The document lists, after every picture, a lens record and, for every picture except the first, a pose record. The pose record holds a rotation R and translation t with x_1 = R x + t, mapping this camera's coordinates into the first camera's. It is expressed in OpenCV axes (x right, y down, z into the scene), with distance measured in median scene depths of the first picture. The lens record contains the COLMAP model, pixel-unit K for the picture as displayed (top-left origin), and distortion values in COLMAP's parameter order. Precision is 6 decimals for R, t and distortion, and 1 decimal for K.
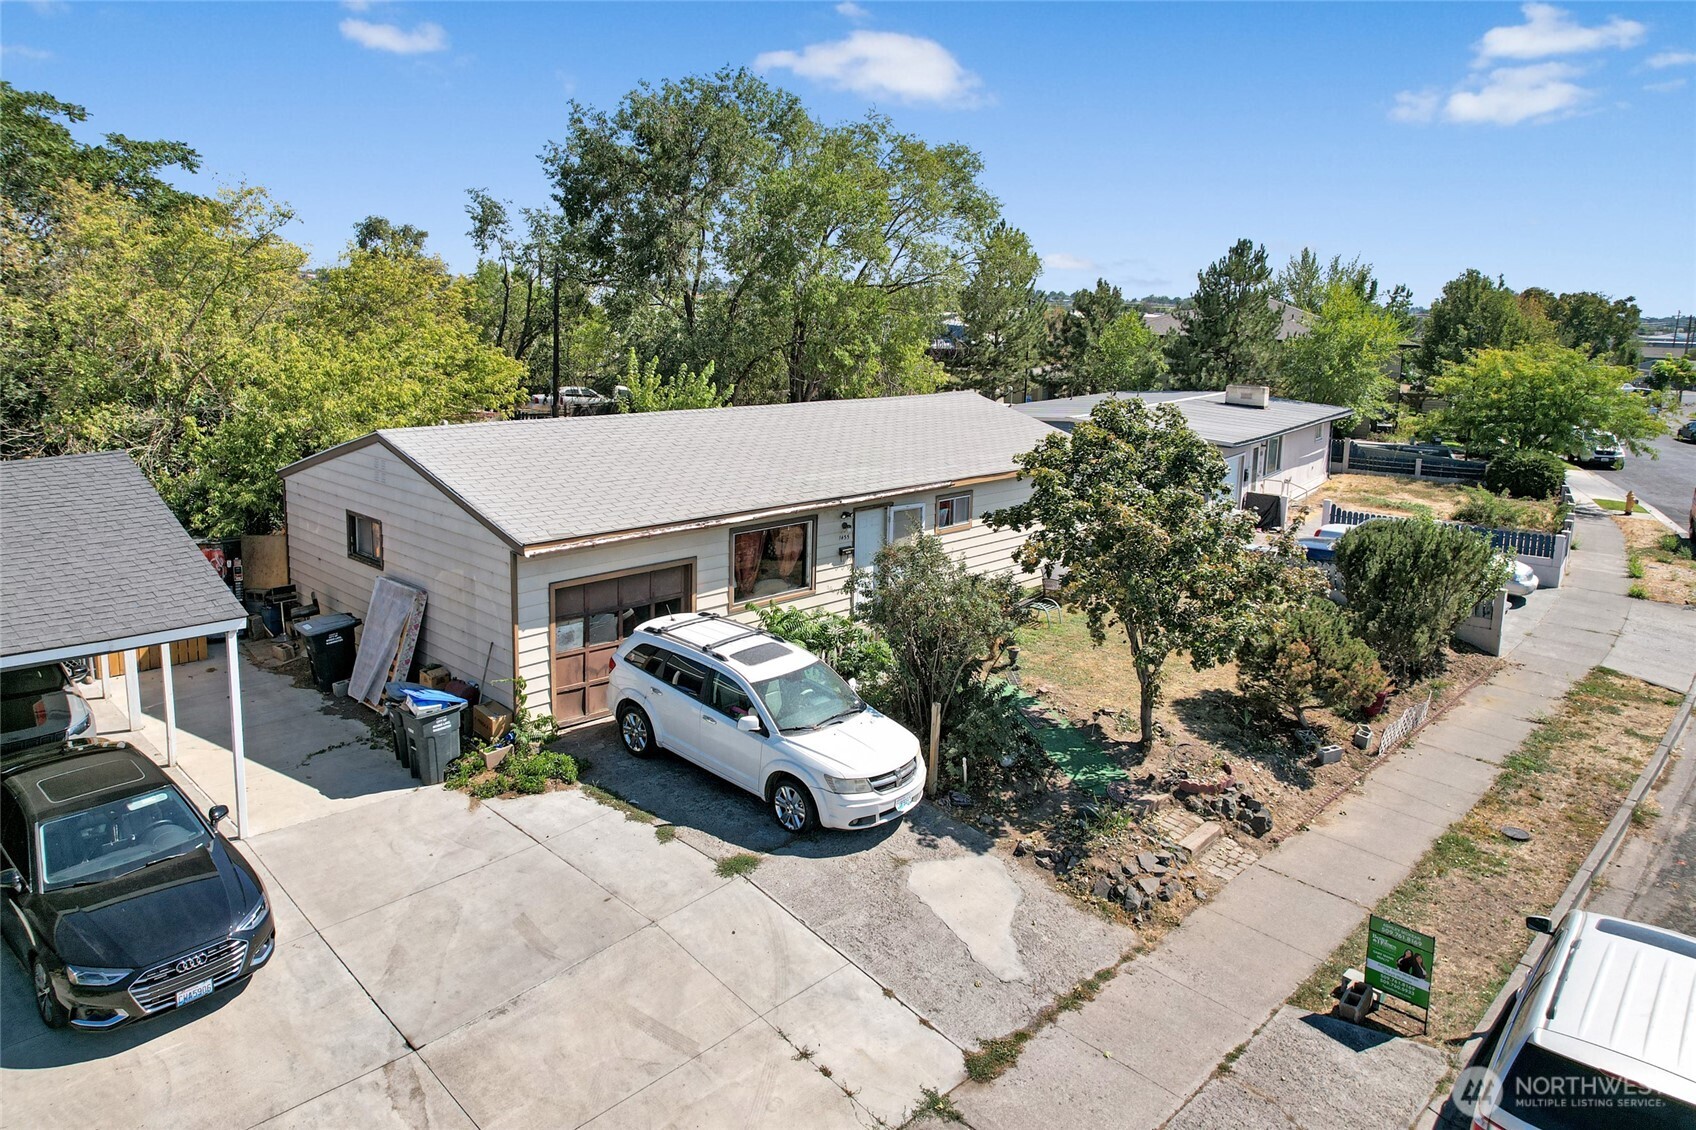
lens RADIAL K [[1093.5, 0, 813.2], [0, 1093.5, 563.9], [0, 0, 1]] dist [-0.028008, 0.003160]
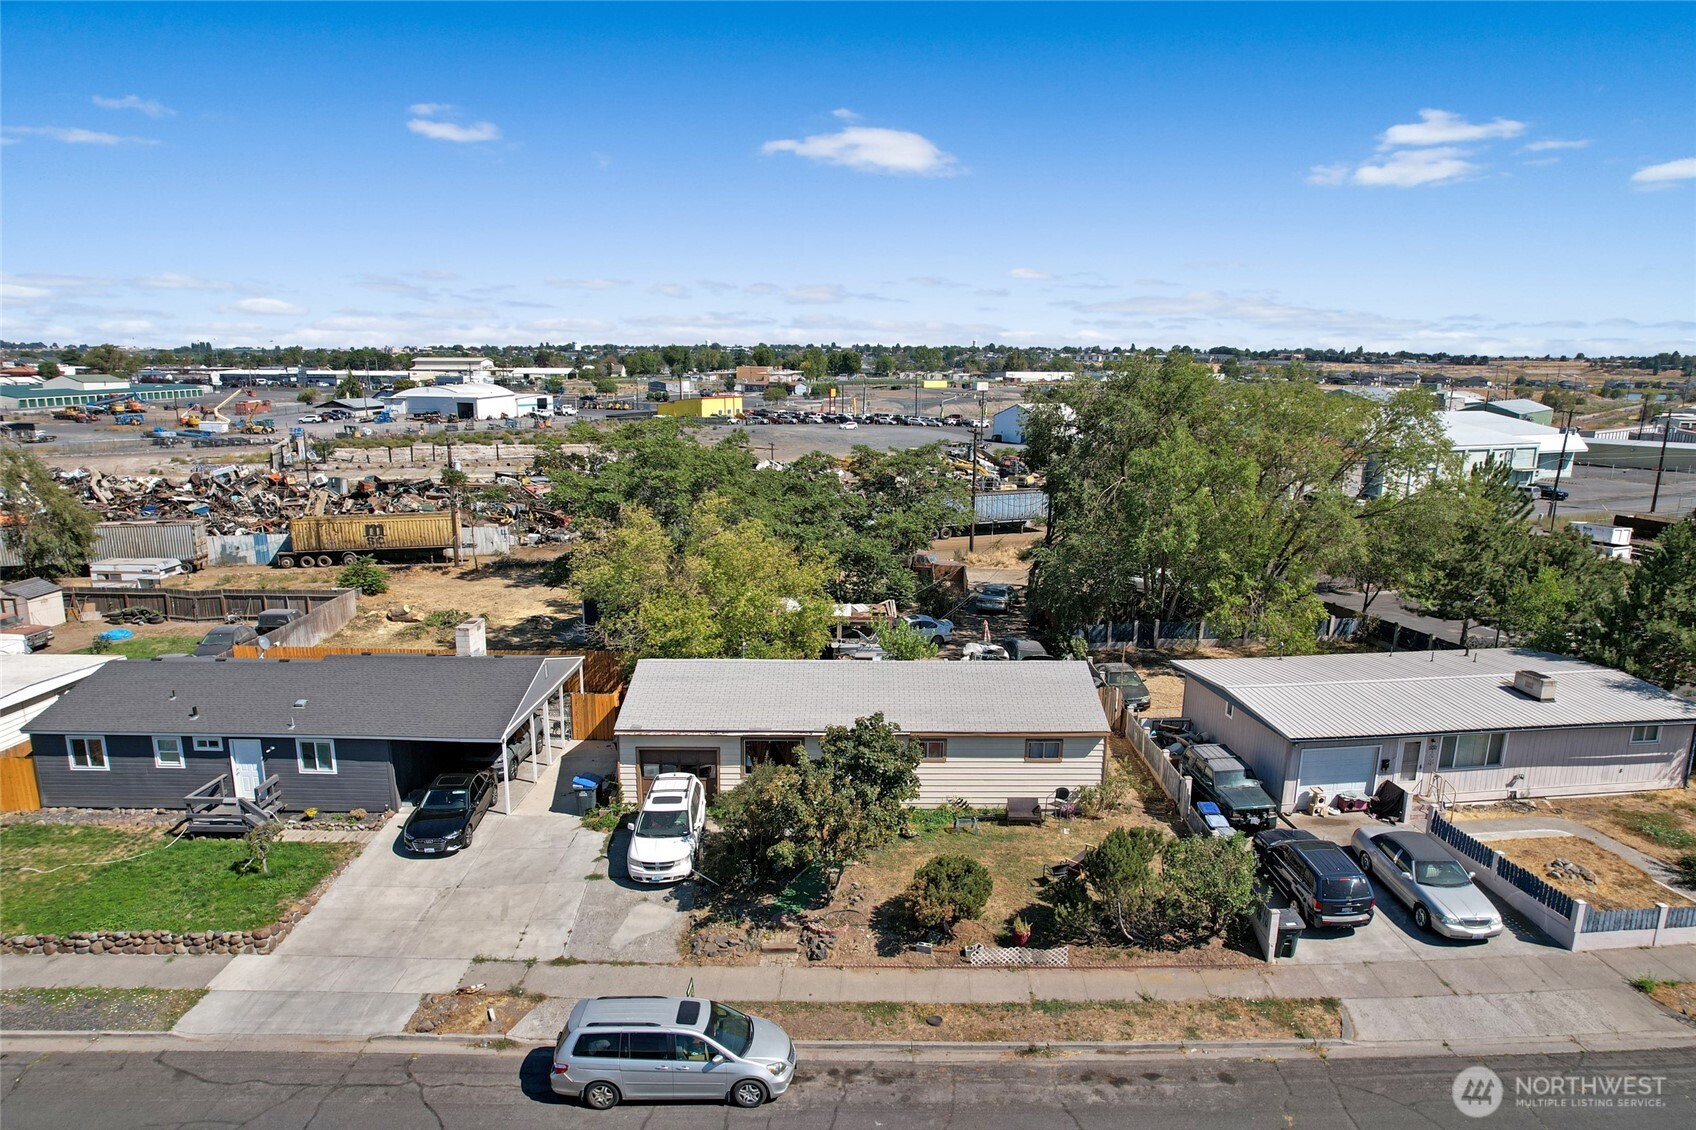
lens RADIAL K [[1095.2, 0, 854.0], [0, 1095.2, 570.4], [0, 0, 1]] dist [-0.029753, 0.002997]
pose [[0.694853, 0.102594, -0.711796, 1.968882], [-0.149325, 0.988783, -0.003254, -0.480660], [0.703477, 0.108550, 0.702379, -0.402586]]
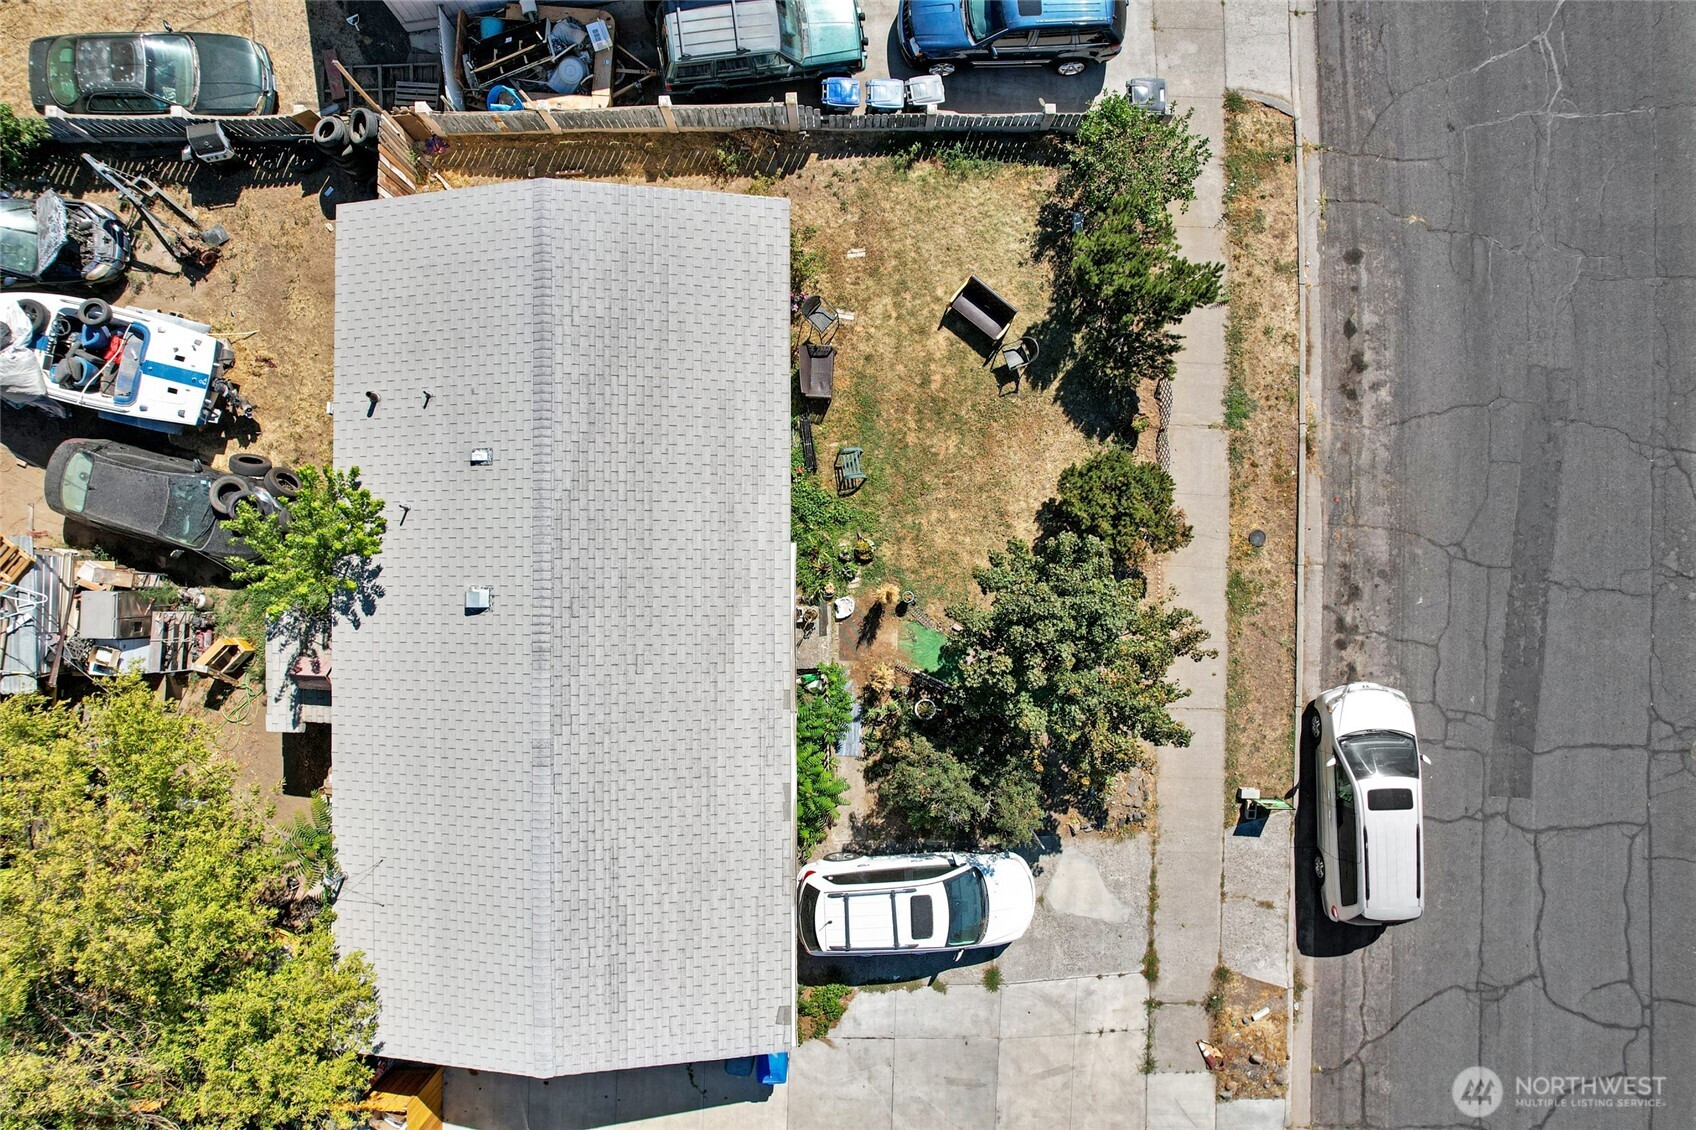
lens RADIAL K [[1095.2, 0, 854.0], [0, 1095.2, 570.4], [0, 0, 1]] dist [-0.029753, 0.002997]
pose [[0.712164, -0.701285, -0.031958, 0.297526], [0.186359, 0.144967, 0.971728, -1.599357], [-0.676825, -0.697985, 0.233931, 1.156150]]
